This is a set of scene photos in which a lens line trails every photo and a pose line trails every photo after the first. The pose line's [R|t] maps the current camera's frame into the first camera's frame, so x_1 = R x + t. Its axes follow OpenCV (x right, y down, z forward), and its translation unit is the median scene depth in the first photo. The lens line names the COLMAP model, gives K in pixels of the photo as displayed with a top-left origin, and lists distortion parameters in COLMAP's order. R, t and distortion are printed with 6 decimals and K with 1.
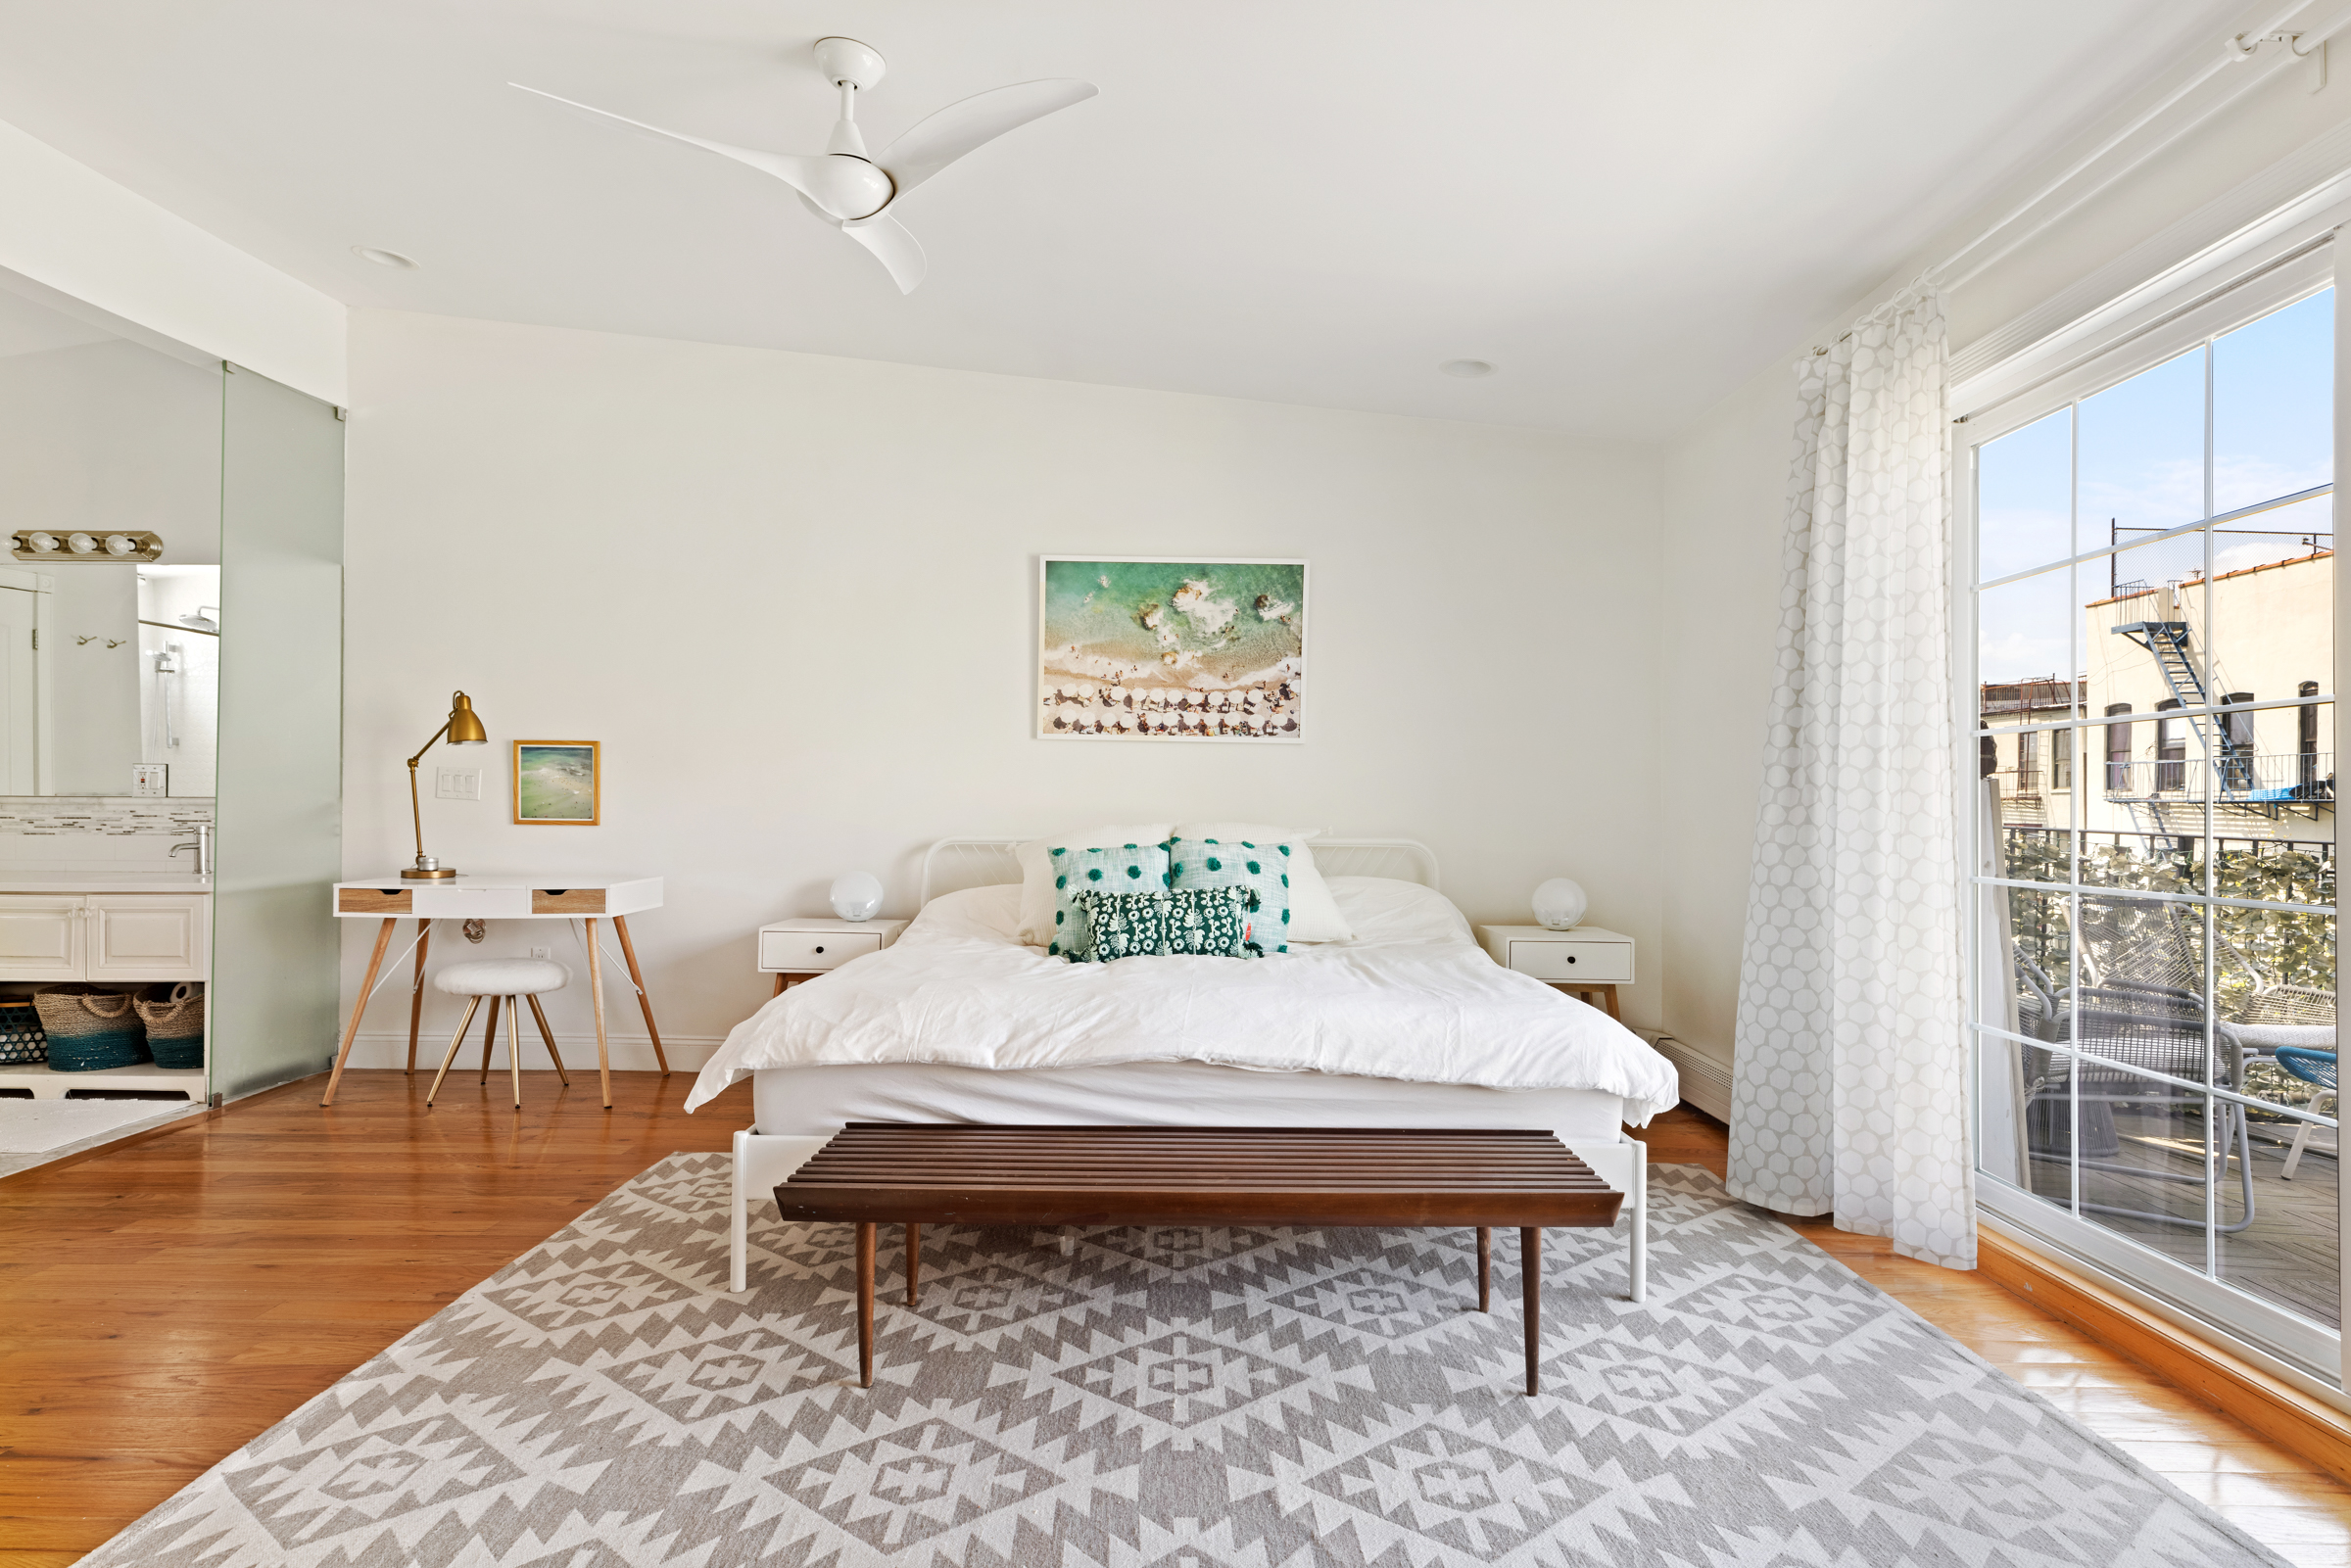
lens RADIAL K [[1306.4, 0, 1173.8], [0, 1306.4, 799.6], [0, 0, 1]] dist [0.002278, 0.001601]
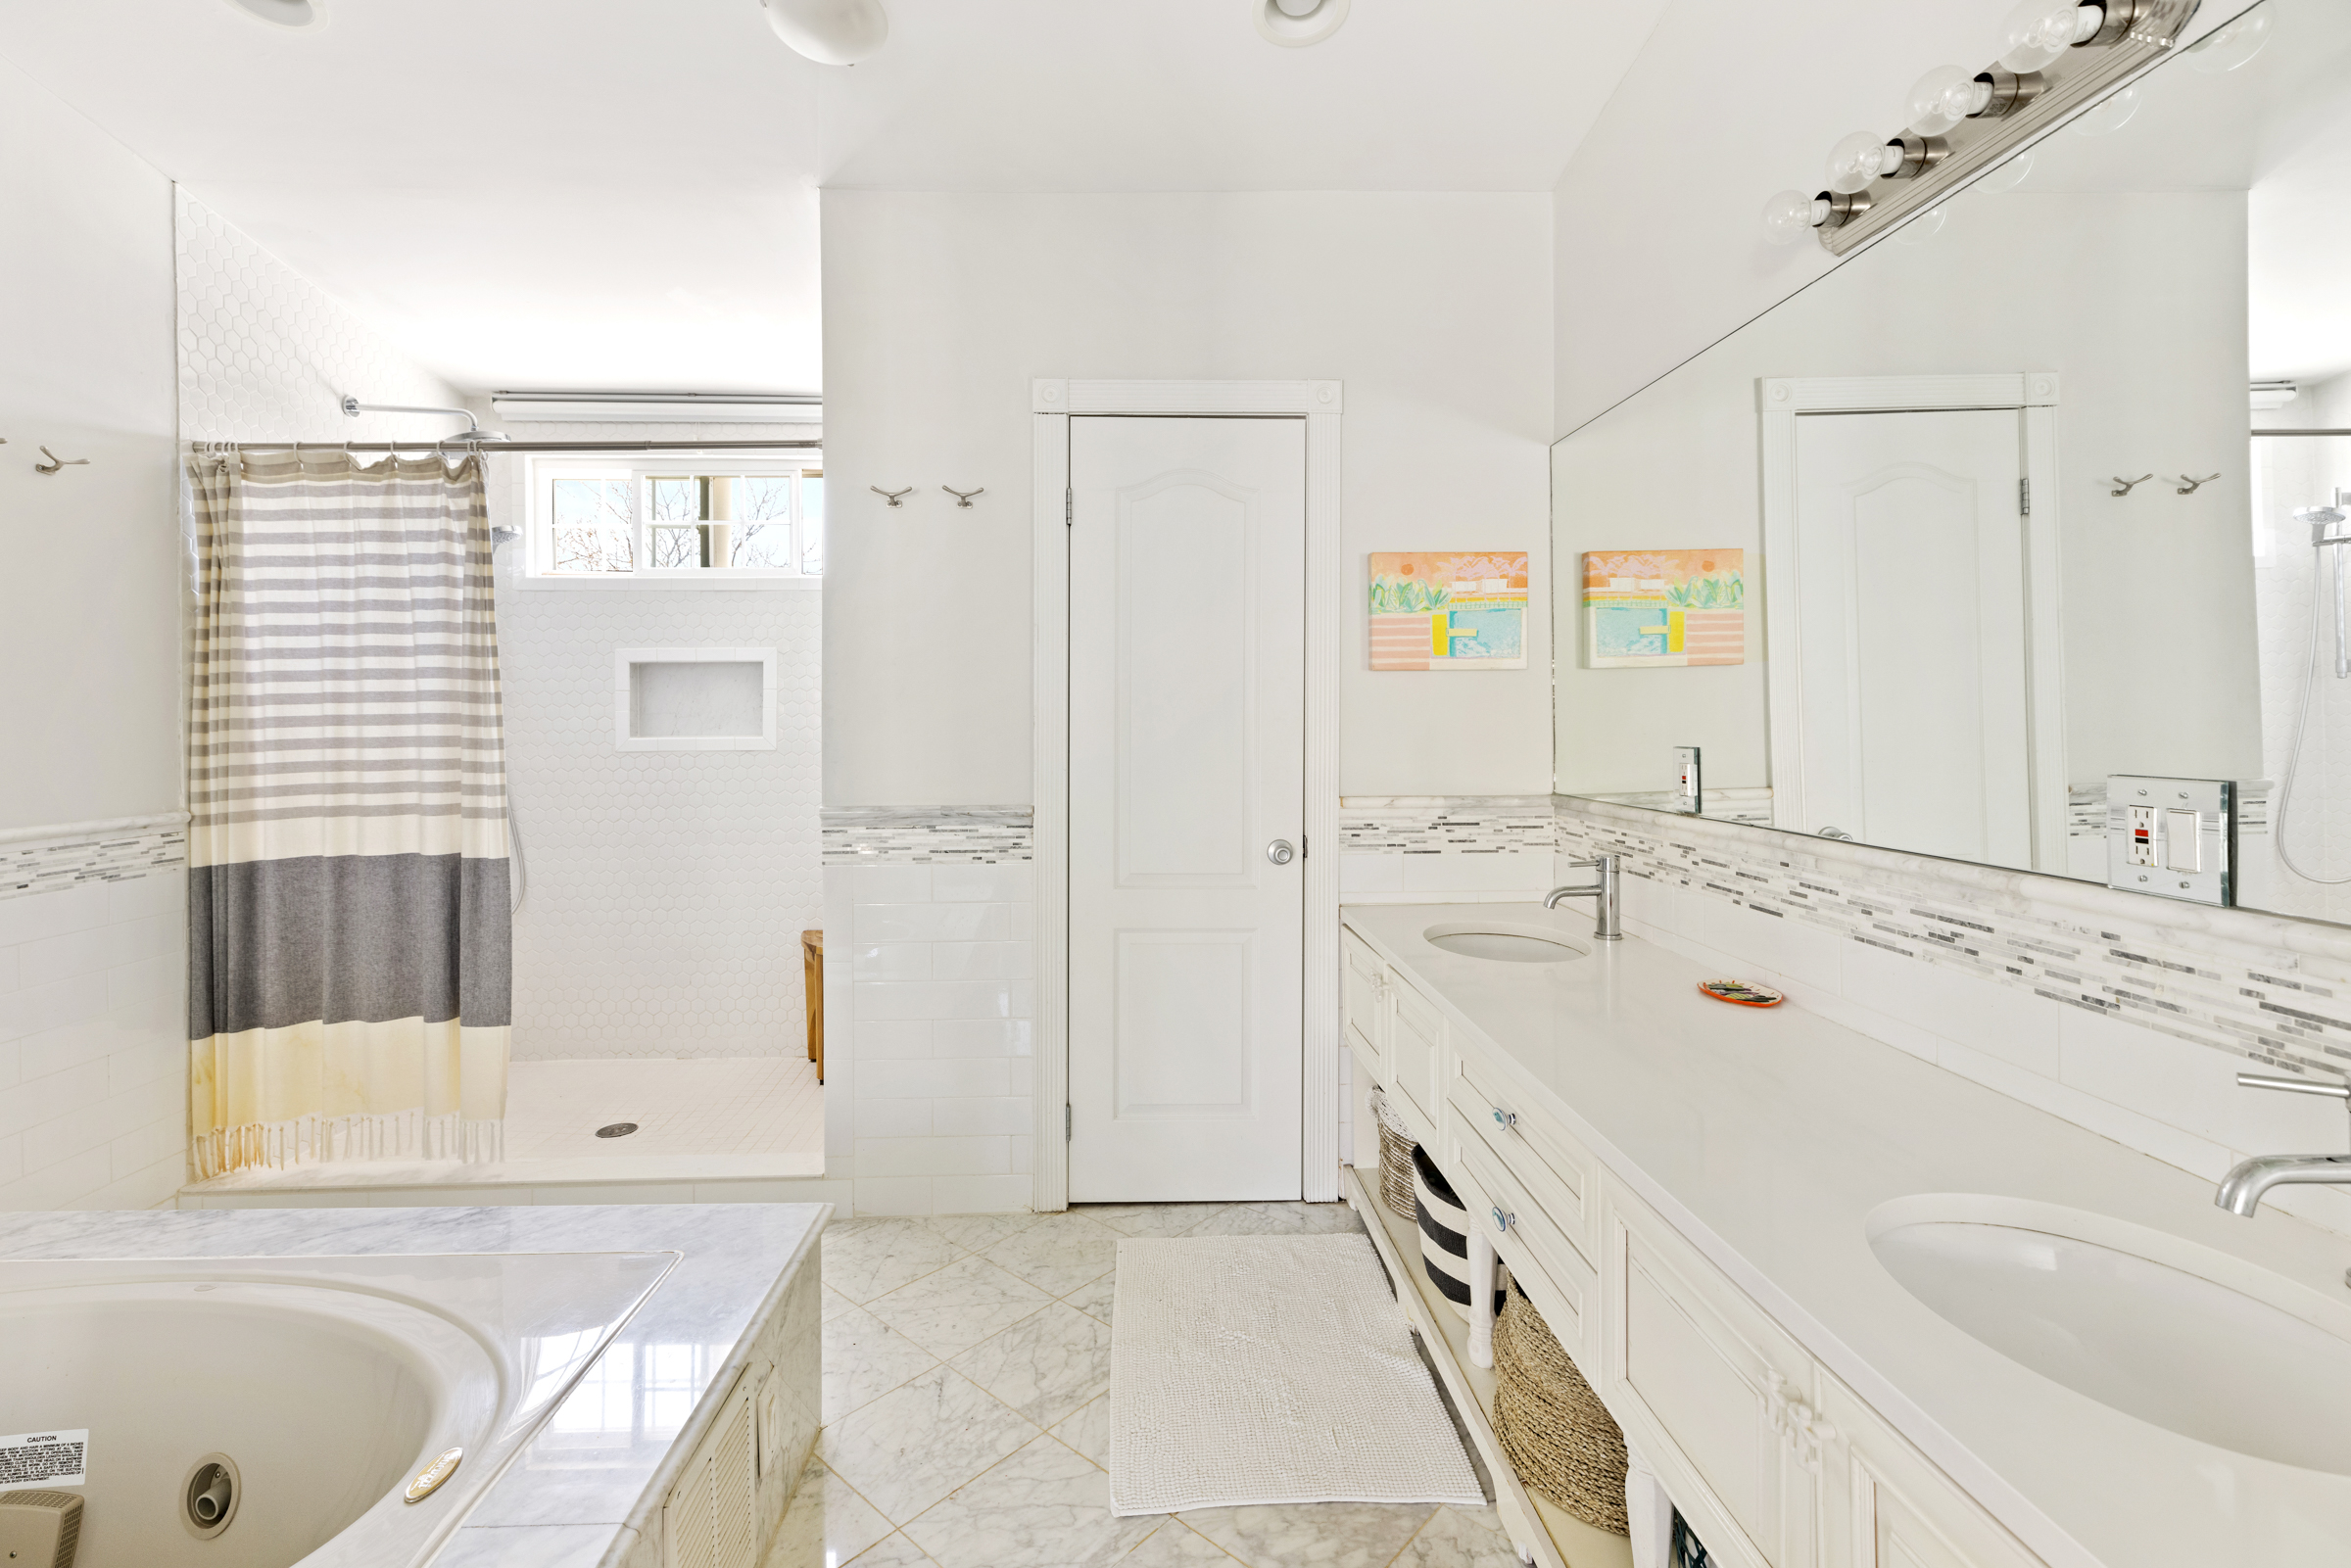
lens RADIAL K [[1079.9, 0, 1139.9], [0, 1079.9, 719.8], [0, 0, 1]] dist [0.001708, 0.000944]
pose [[0.061772, -0.007369, -0.998063, -0.564319], [0.016019, 0.999851, -0.006391, -0.042089], [0.997962, -0.015594, 0.061881, 0.767099]]
